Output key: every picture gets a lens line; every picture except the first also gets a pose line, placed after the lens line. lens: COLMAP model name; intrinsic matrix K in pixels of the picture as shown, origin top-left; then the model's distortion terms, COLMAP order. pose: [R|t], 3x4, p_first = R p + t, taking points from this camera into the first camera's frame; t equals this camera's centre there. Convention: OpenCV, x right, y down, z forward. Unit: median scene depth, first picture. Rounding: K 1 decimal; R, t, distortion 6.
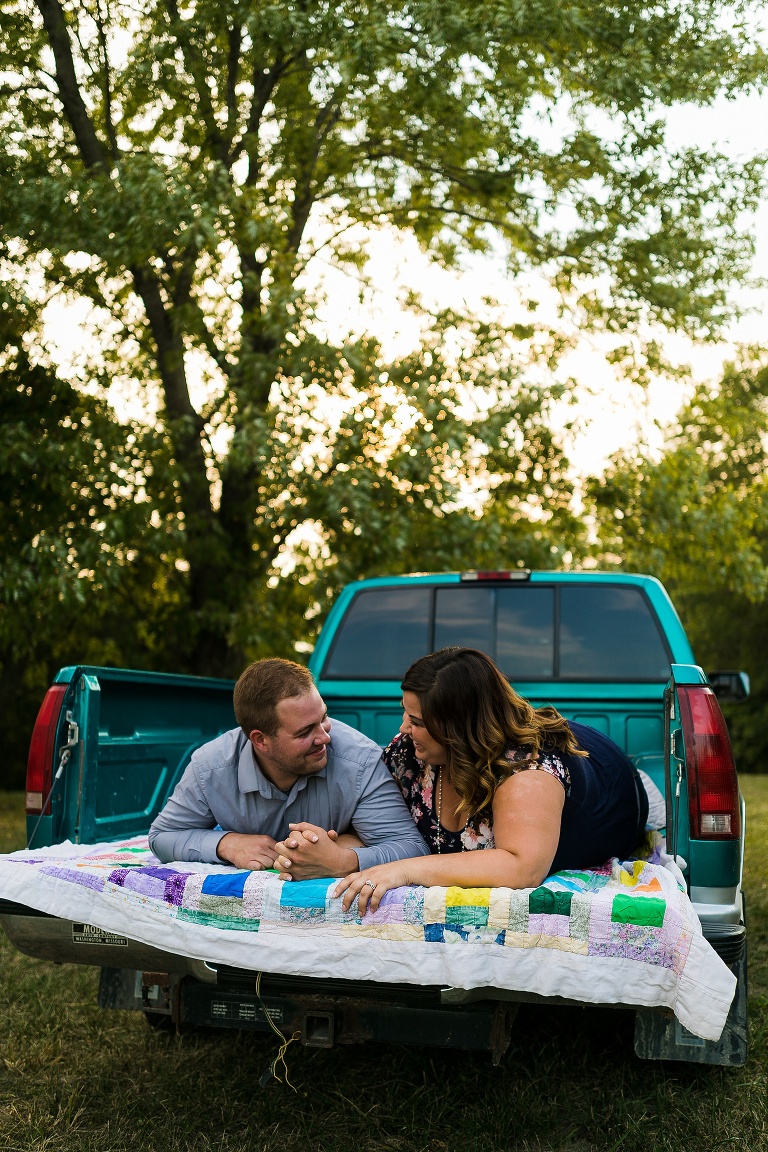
lens RADIAL K [[1151.2, 0, 384.0], [0, 1151.2, 576.0], [0, 0, 1]] dist [0.115474, -0.172865]
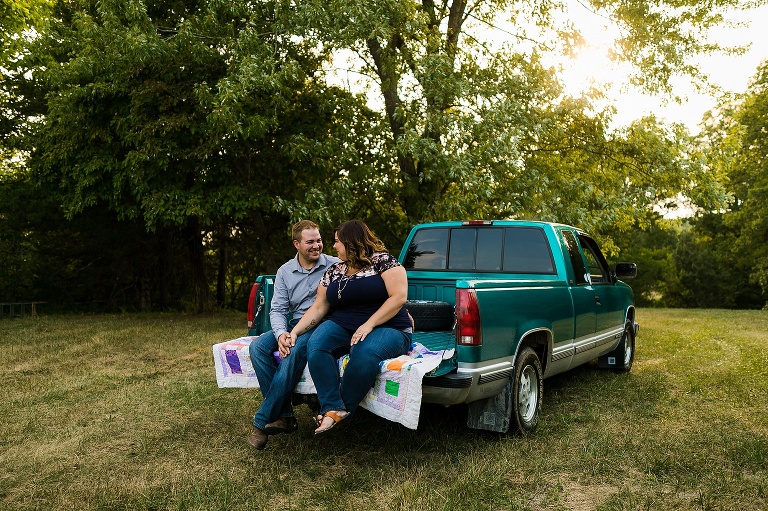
lens RADIAL K [[720.3, 0, 384.0], [0, 720.3, 255.5], [0, 0, 1]] dist [0.063620, -0.001539]
pose [[0.967607, 0.001578, -0.252457, 0.104463], [0.024613, 0.994627, 0.100551, -0.031857], [0.251260, -0.103508, 0.962369, -0.131502]]
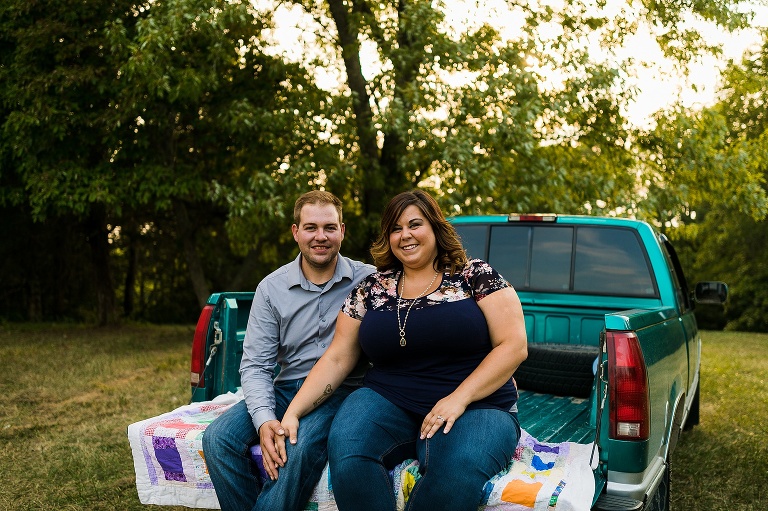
lens RADIAL K [[767.5, 0, 384.0], [0, 767.5, 255.5], [0, 0, 1]] dist [0.115474, -0.172865]
pose [[0.986995, 0.027509, -0.158377, 0.026719], [-0.012893, 0.995622, 0.092579, -0.016844], [0.160231, -0.089333, 0.983029, 0.006064]]
